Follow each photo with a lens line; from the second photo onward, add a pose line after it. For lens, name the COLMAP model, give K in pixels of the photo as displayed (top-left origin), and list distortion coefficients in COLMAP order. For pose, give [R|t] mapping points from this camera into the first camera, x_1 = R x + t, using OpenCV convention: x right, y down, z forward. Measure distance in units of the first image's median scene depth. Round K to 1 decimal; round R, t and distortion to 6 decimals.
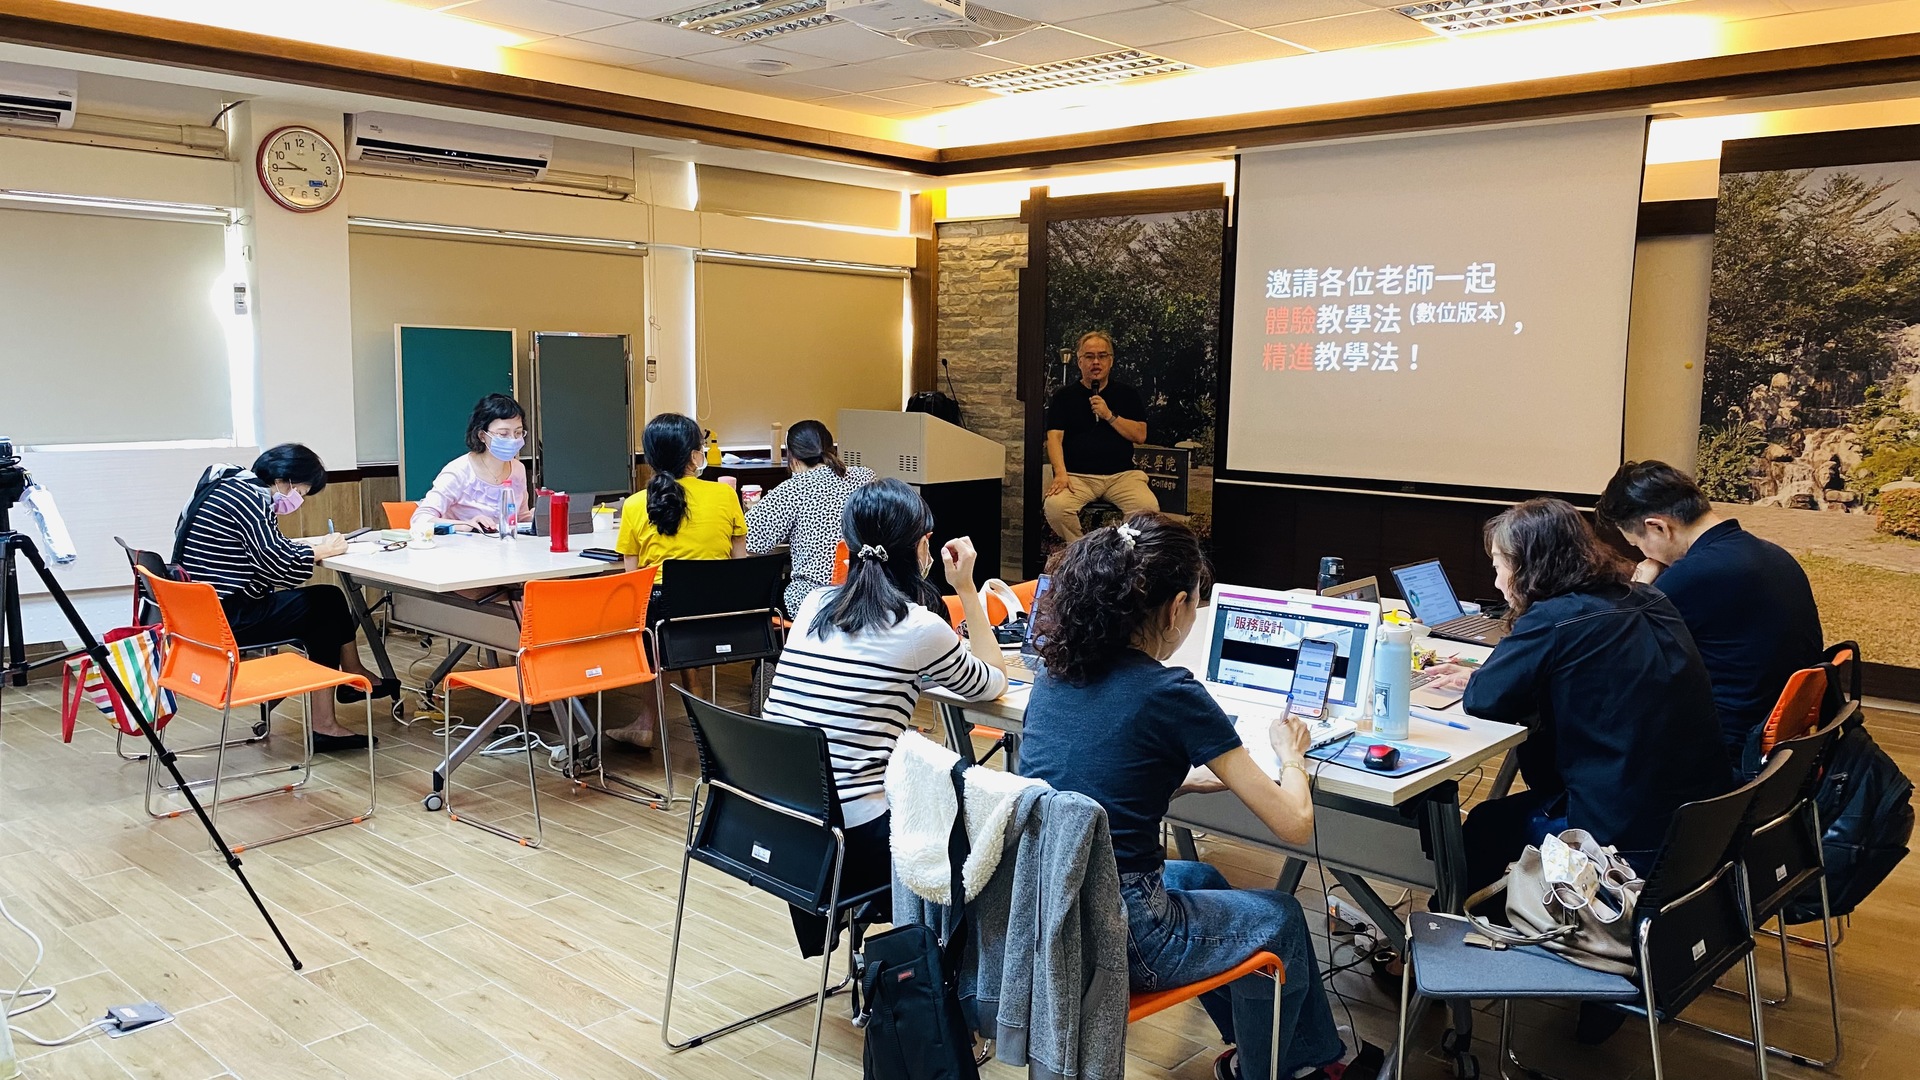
lens RADIAL K [[1461.3, 0, 964.7], [0, 1461.3, 548.9], [0, 0, 1]] dist [0.030913, -0.043343]
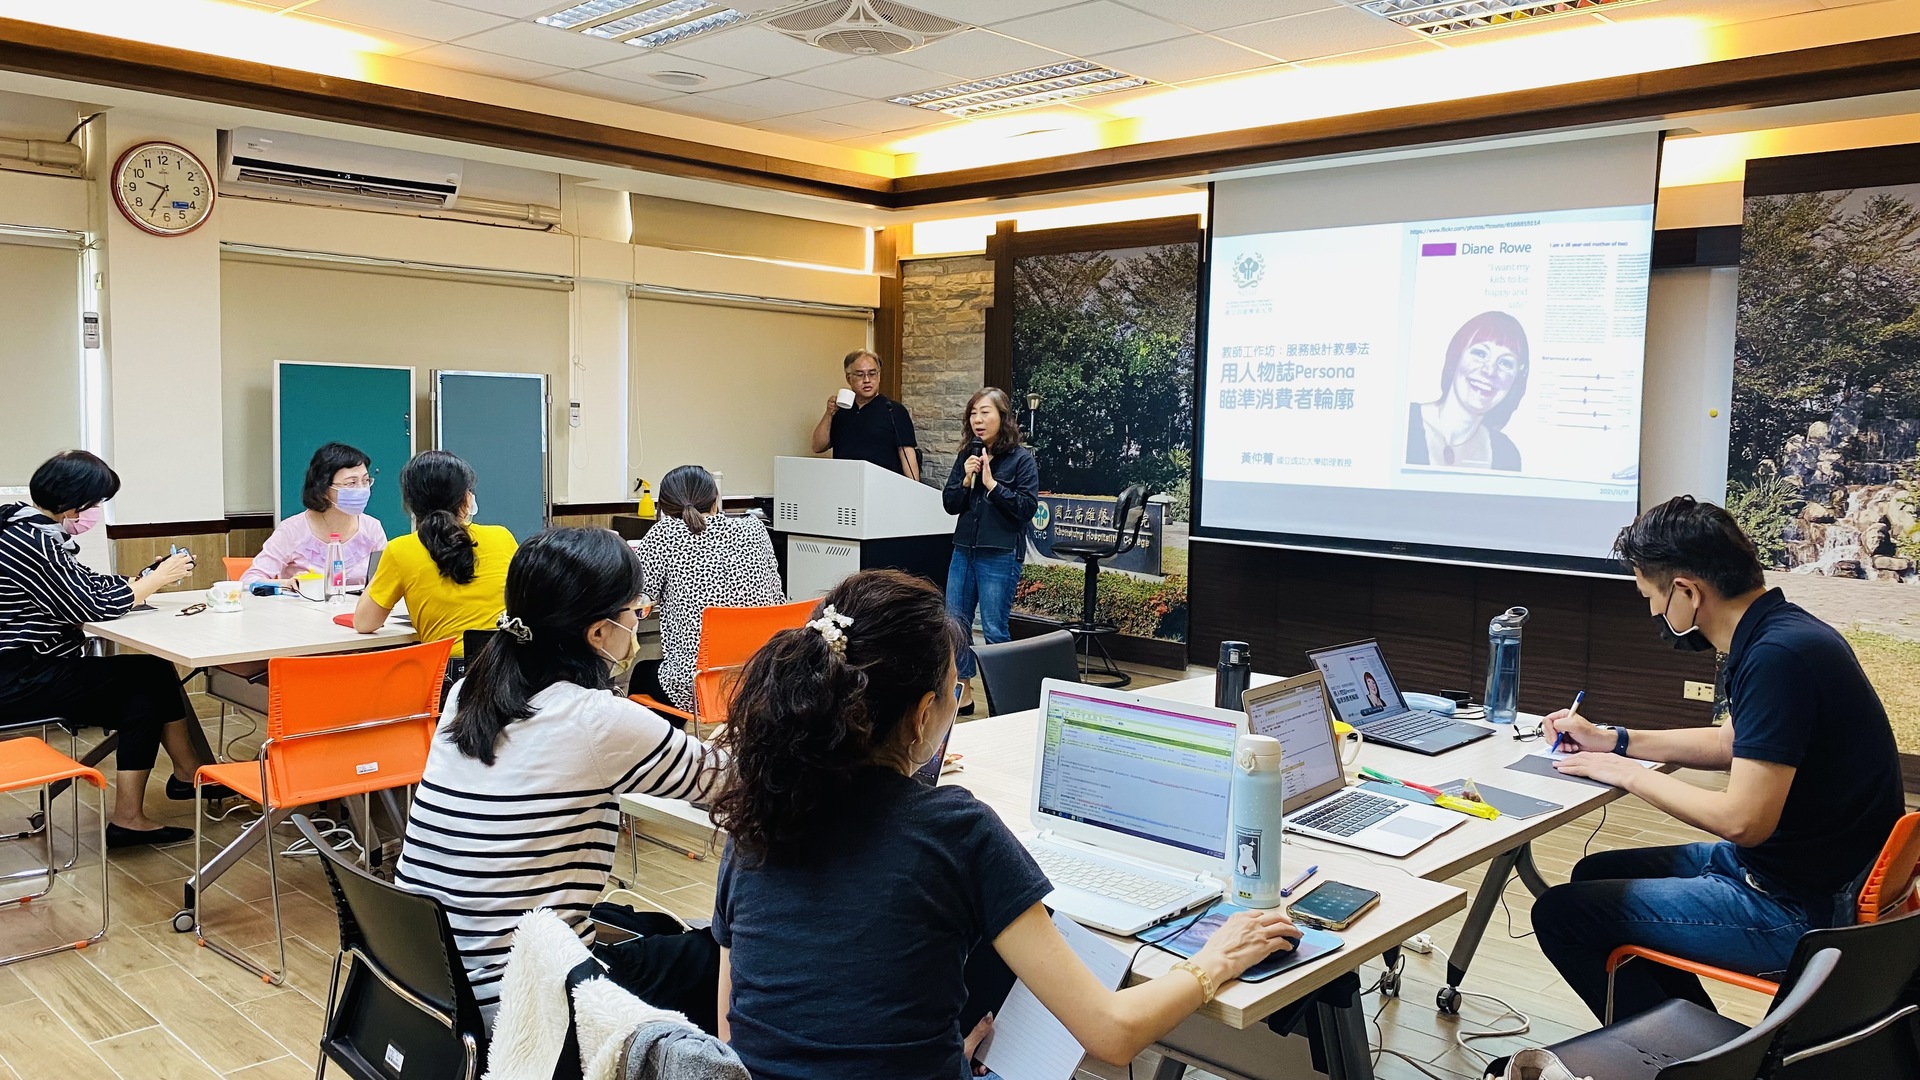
lens RADIAL K [[1456.3, 0, 968.4], [0, 1456.3, 523.5], [0, 0, 1]] dist [0.043611, -0.055827]
pose [[0.999712, 0.007511, -0.022797, 0.067625], [-0.008722, 0.998531, -0.053477, -0.007830], [0.022362, 0.053661, 0.998309, 0.115815]]
